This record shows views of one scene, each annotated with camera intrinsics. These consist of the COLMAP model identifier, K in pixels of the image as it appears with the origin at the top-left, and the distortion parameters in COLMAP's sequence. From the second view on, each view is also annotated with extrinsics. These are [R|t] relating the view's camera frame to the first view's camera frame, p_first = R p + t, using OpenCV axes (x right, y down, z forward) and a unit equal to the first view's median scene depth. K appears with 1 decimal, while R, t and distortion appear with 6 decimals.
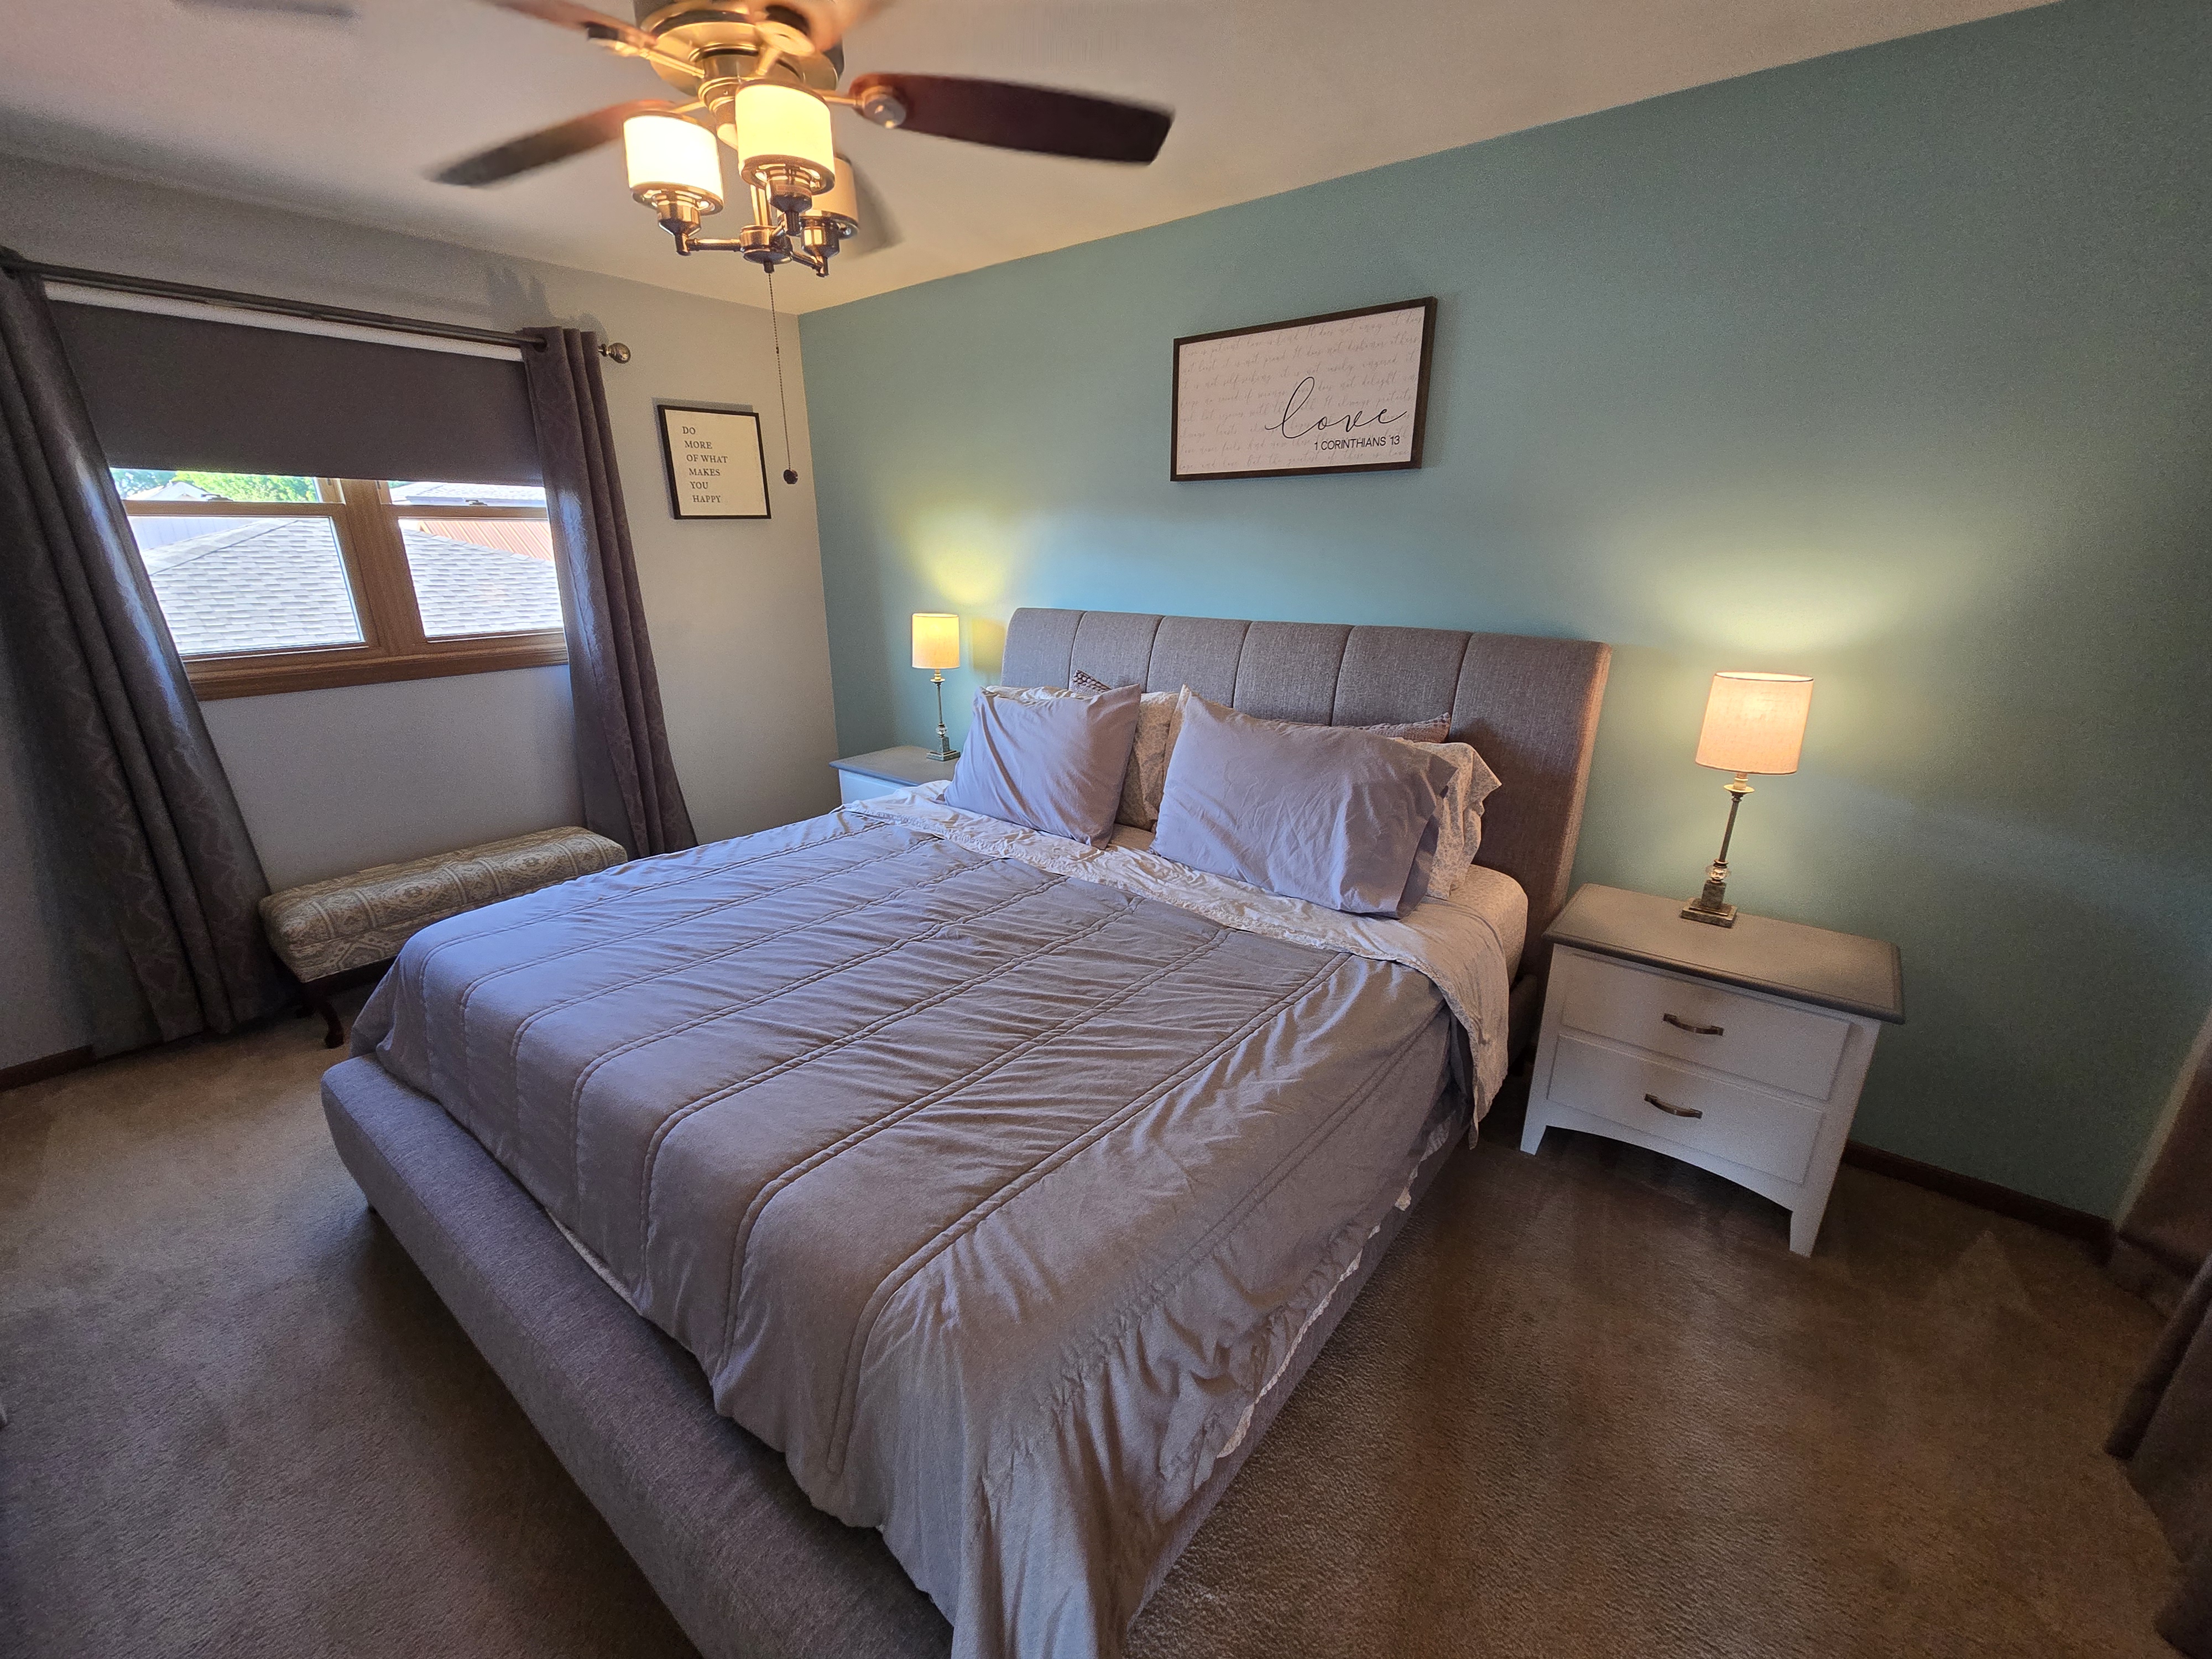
lens RADIAL K [[911.5, 0, 1092.7], [0, 911.5, 839.6], [0, 0, 1]] dist [-0.000336, 0.000435]
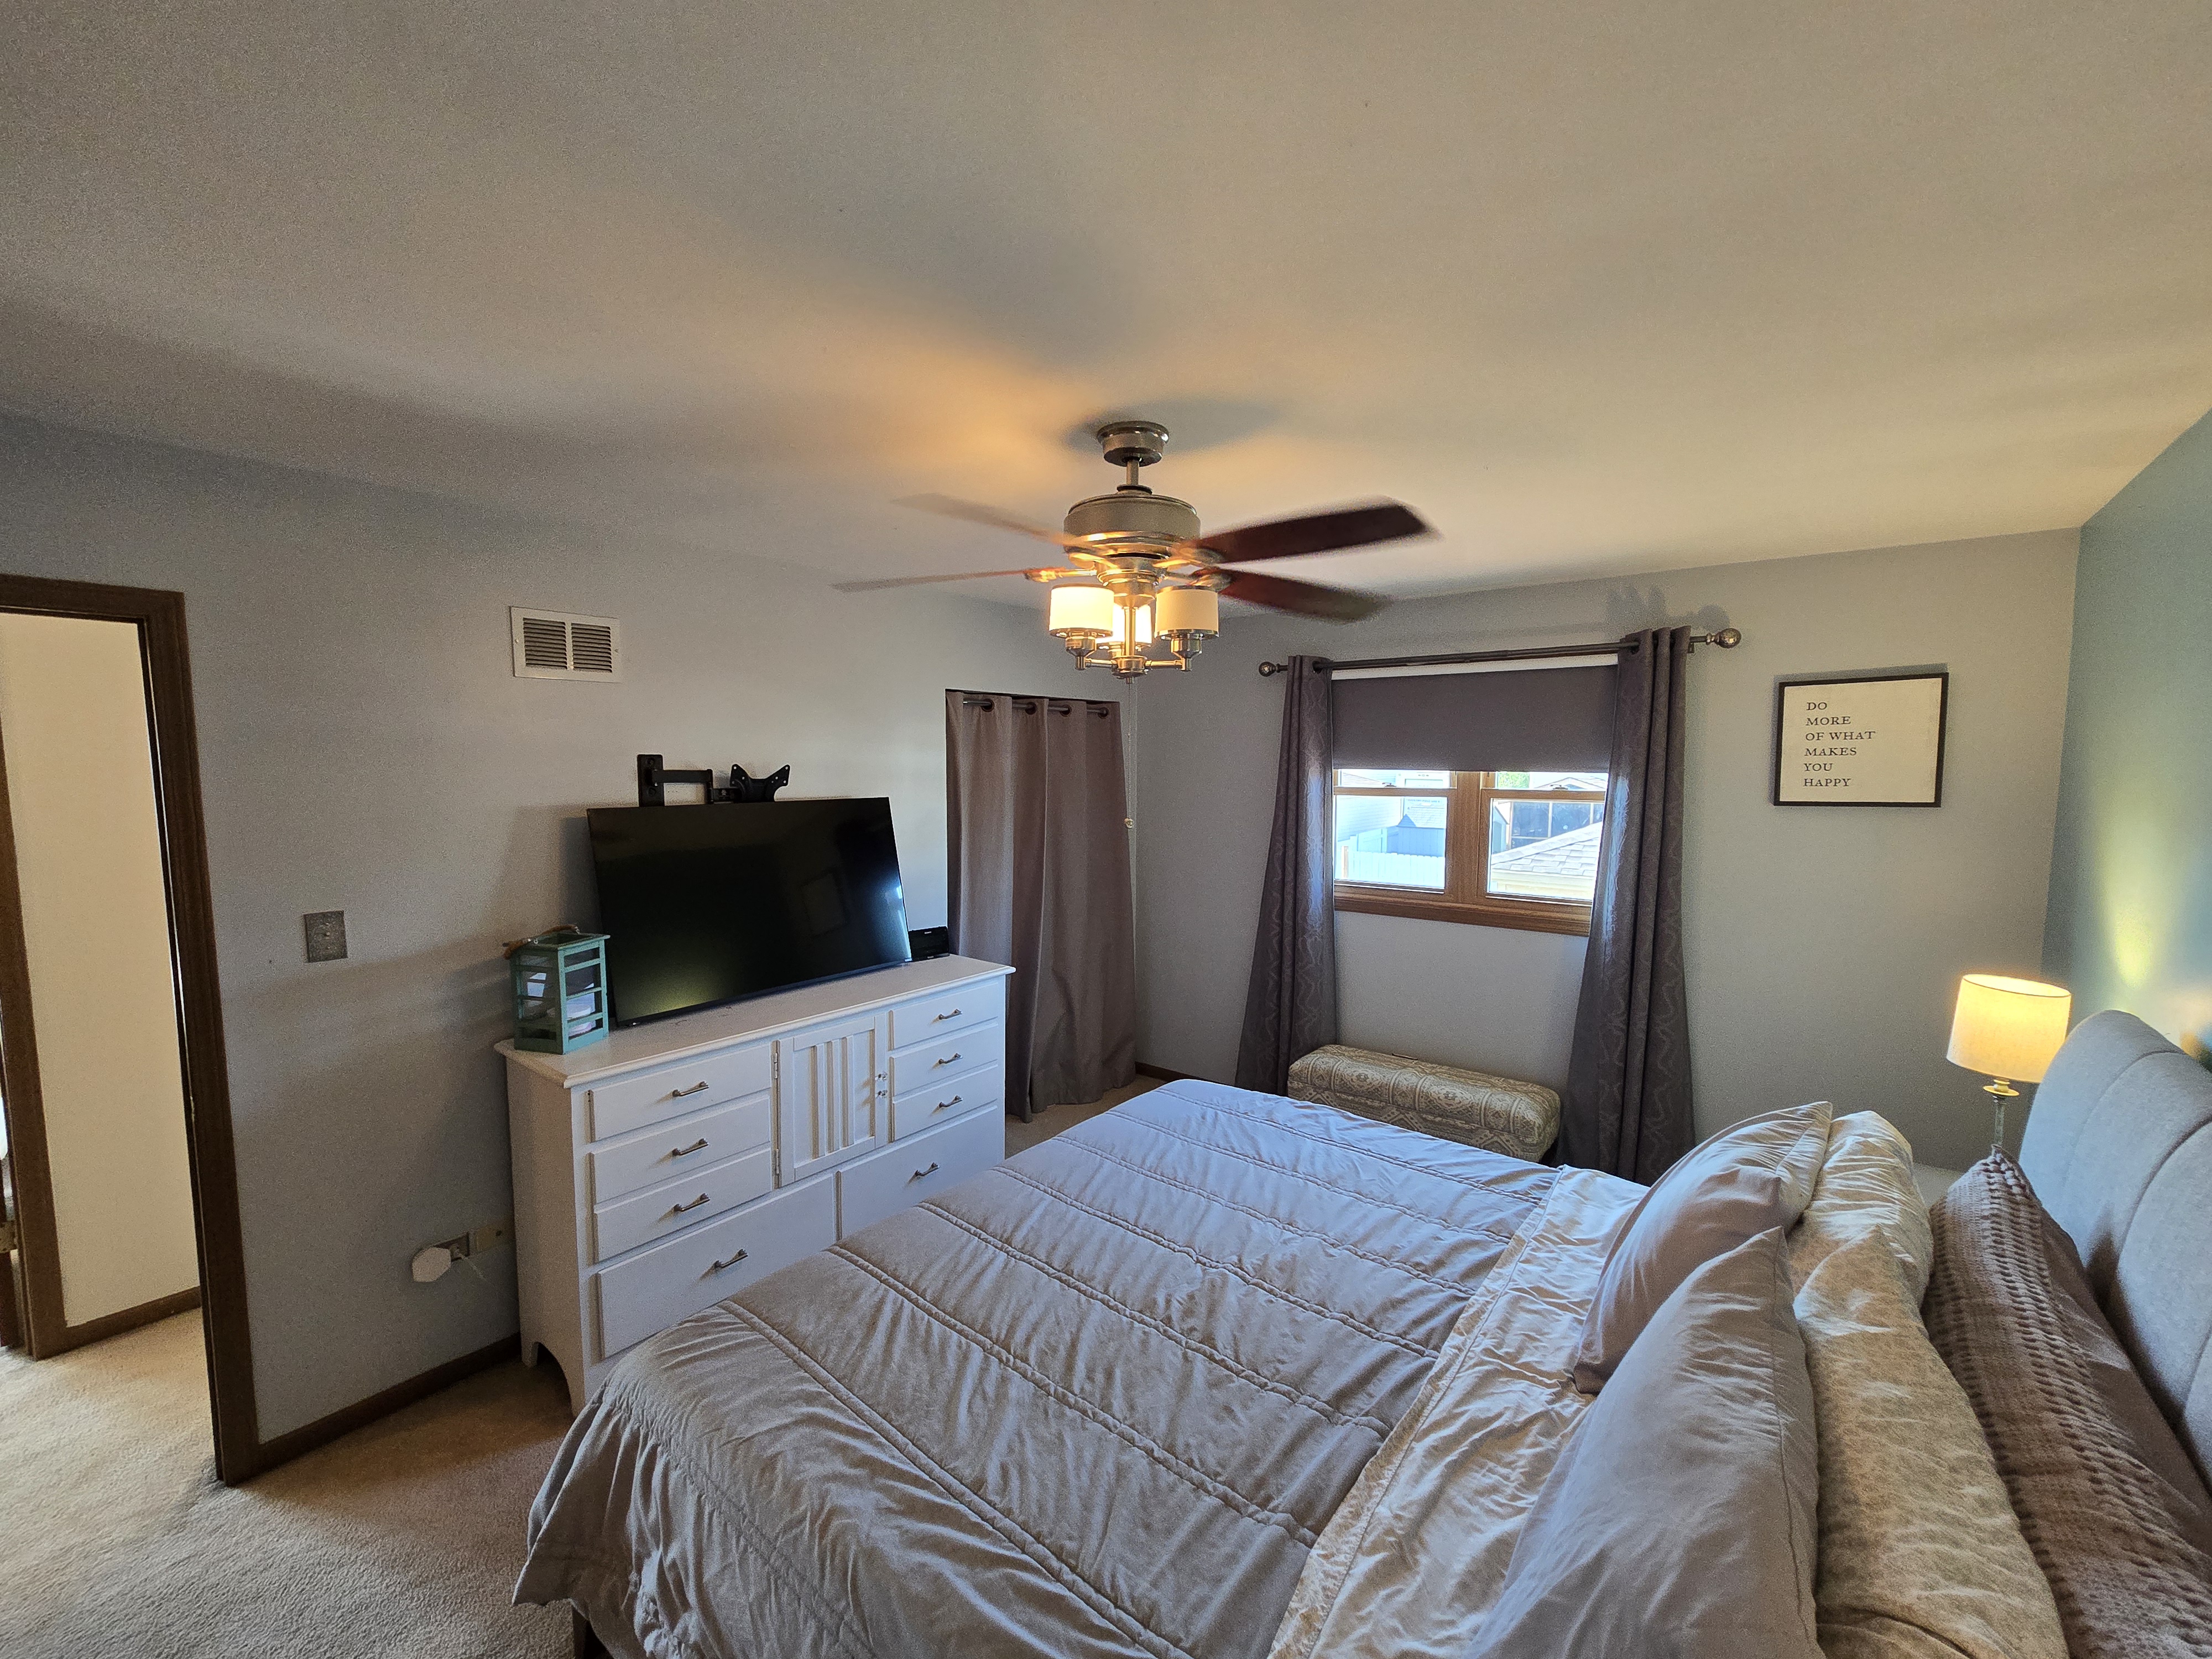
lens RADIAL K [[911.5, 0, 1092.7], [0, 911.5, 839.6], [0, 0, 1]] dist [-0.000336, 0.000435]
pose [[0.009504, 0.092033, -0.995711, 0.501133], [-0.315121, 0.945294, 0.084365, -0.246278], [0.949004, 0.312968, 0.037986, 0.477109]]
